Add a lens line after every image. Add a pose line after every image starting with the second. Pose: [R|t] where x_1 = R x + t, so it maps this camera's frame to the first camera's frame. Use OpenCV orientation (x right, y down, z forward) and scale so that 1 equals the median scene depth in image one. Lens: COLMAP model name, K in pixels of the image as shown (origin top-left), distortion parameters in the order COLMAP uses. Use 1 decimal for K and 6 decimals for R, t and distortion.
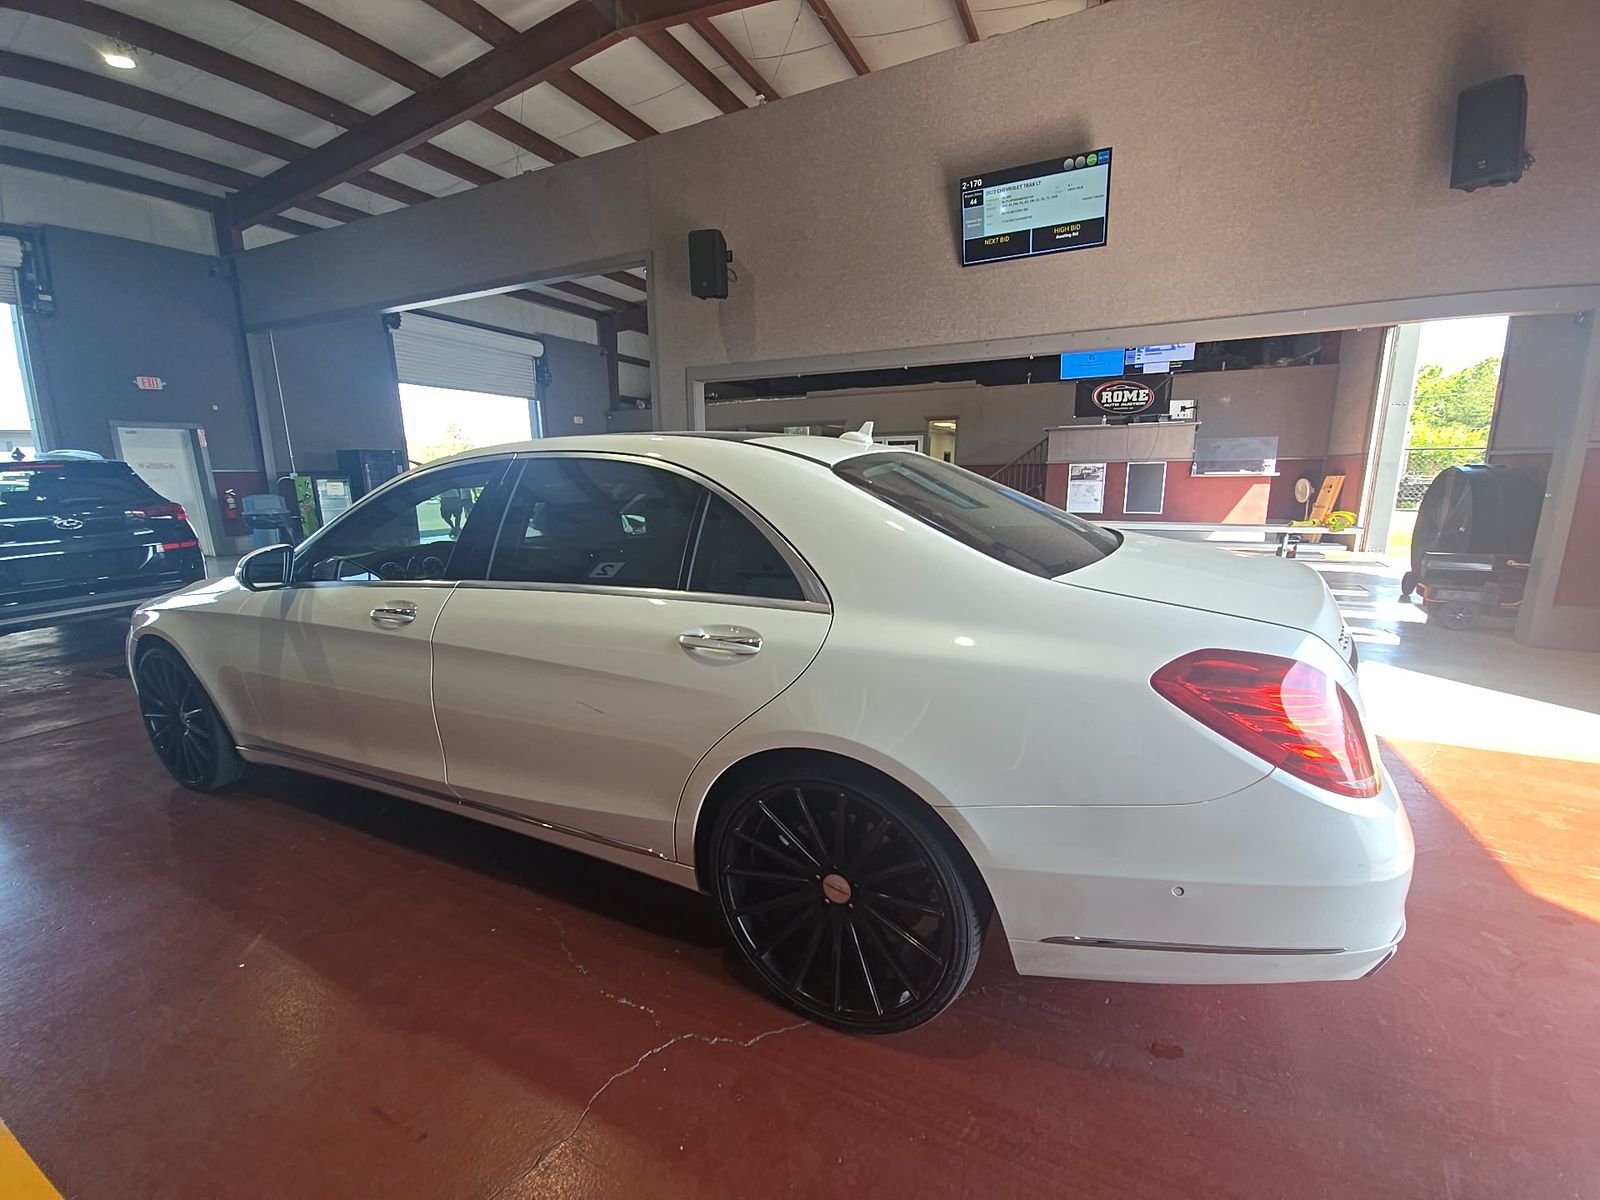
lens RADIAL K [[645.1, 0, 788.0], [0, 645.1, 614.8], [0, 0, 1]] dist [0.014021, -0.009366]
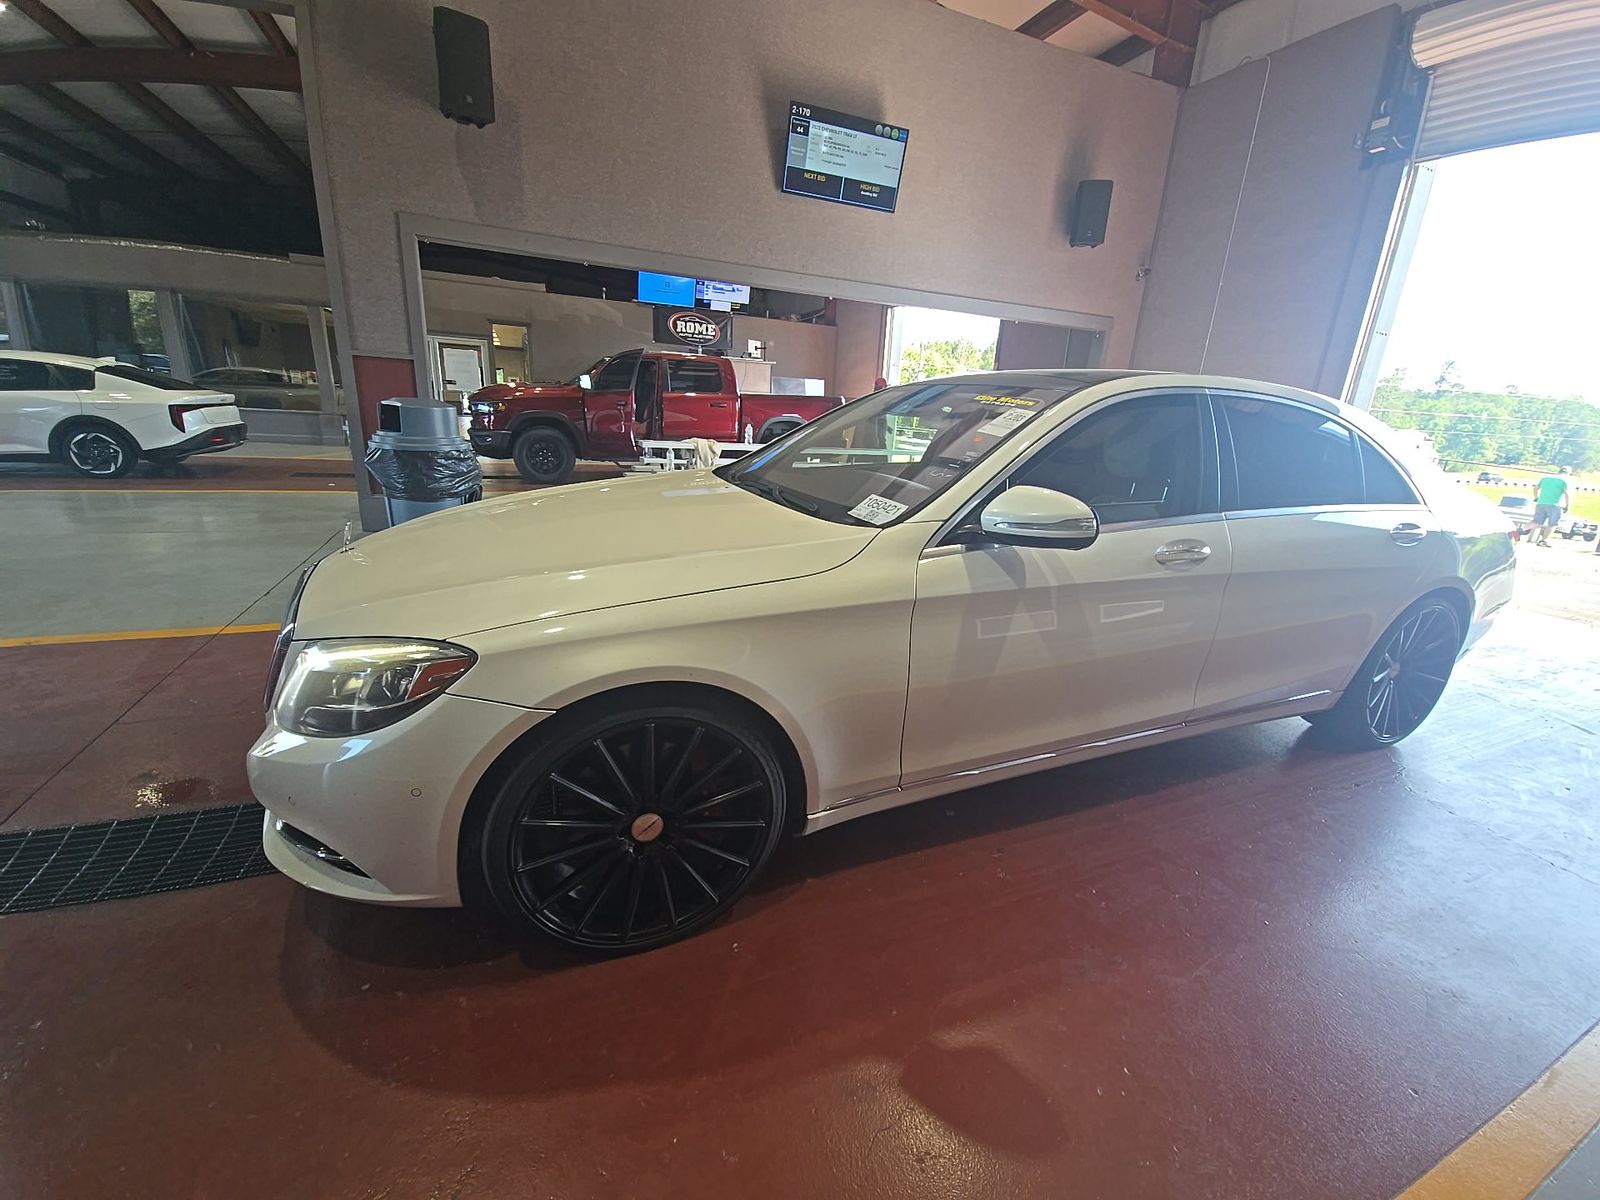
lens RADIAL K [[642.4, 0, 801.7], [0, 642.4, 627.1], [0, 0, 1]] dist [-0.000562, -0.000037]
pose [[0.662011, -0.196354, 0.723316, -0.488974], [0.096103, 0.979345, 0.177898, -0.031563], [-0.743307, -0.048258, 0.667208, 0.218418]]
